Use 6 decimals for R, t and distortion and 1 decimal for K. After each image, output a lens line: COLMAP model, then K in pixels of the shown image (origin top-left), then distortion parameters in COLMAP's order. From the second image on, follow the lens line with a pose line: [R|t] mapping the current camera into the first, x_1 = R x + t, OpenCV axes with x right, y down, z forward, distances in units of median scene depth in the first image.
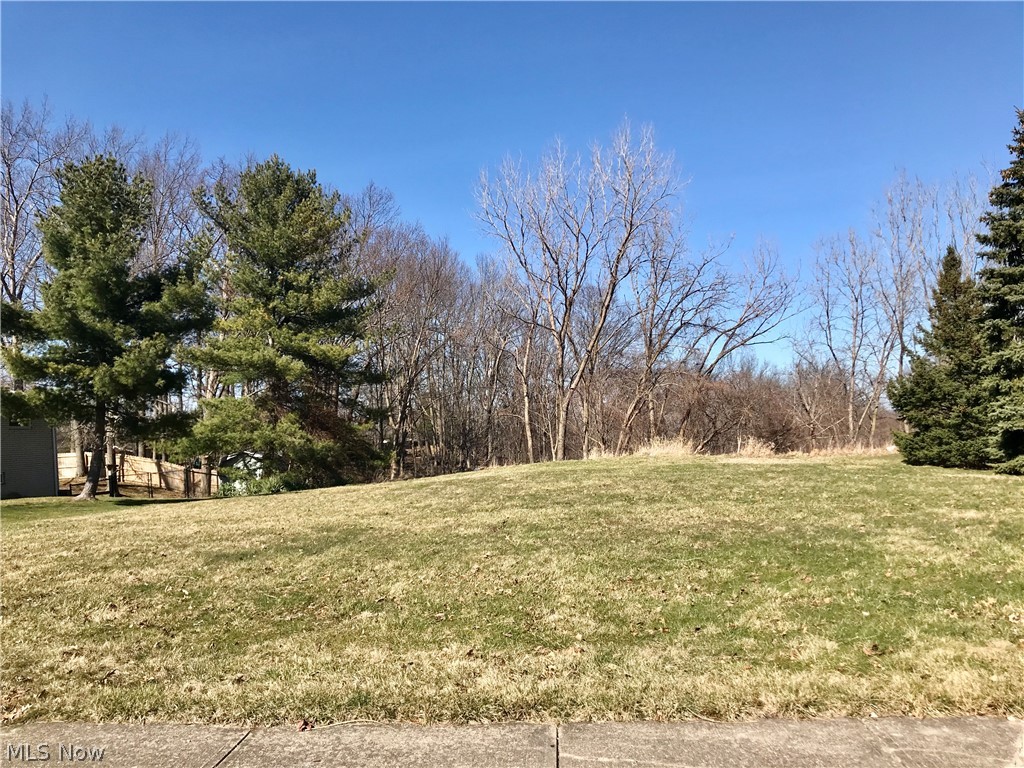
lens RADIAL K [[843.6, 0, 512.0], [0, 843.6, 384.0], [0, 0, 1]] dist [0.063970, -0.012092]
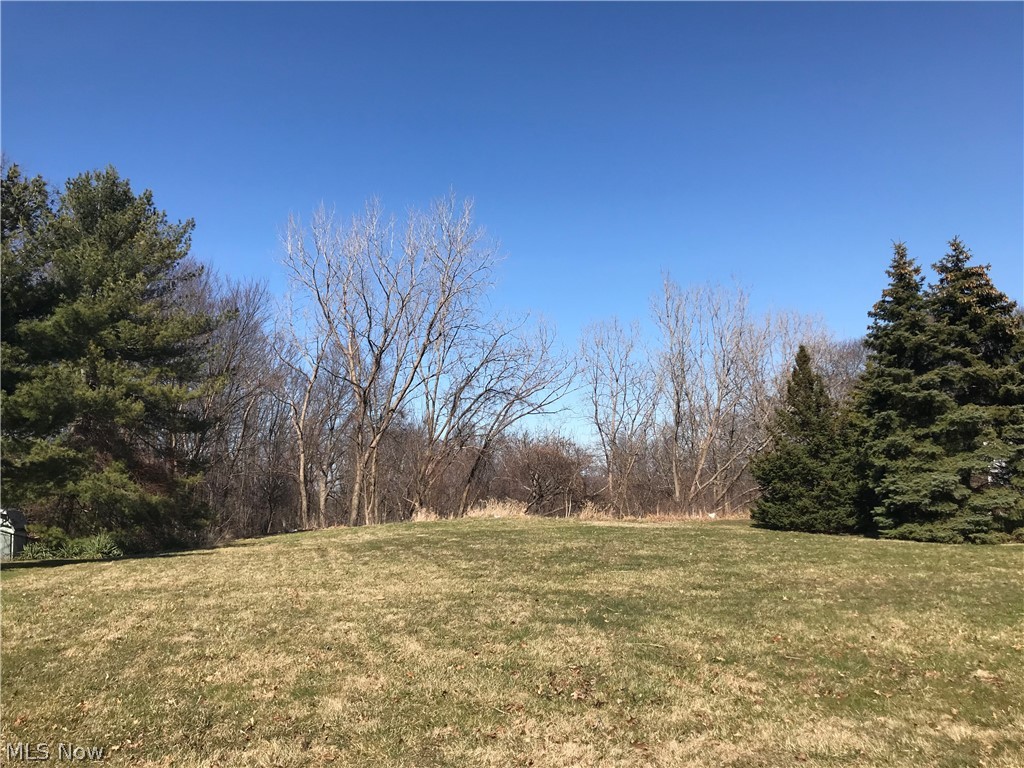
lens RADIAL K [[843.6, 0, 512.0], [0, 843.6, 384.0], [0, 0, 1]] dist [0.063970, -0.012092]
pose [[0.927202, 0.076750, 0.366614, -0.207141], [-0.049327, 0.995277, -0.083607, 0.008356], [-0.371300, 0.059437, 0.926609, 0.043581]]
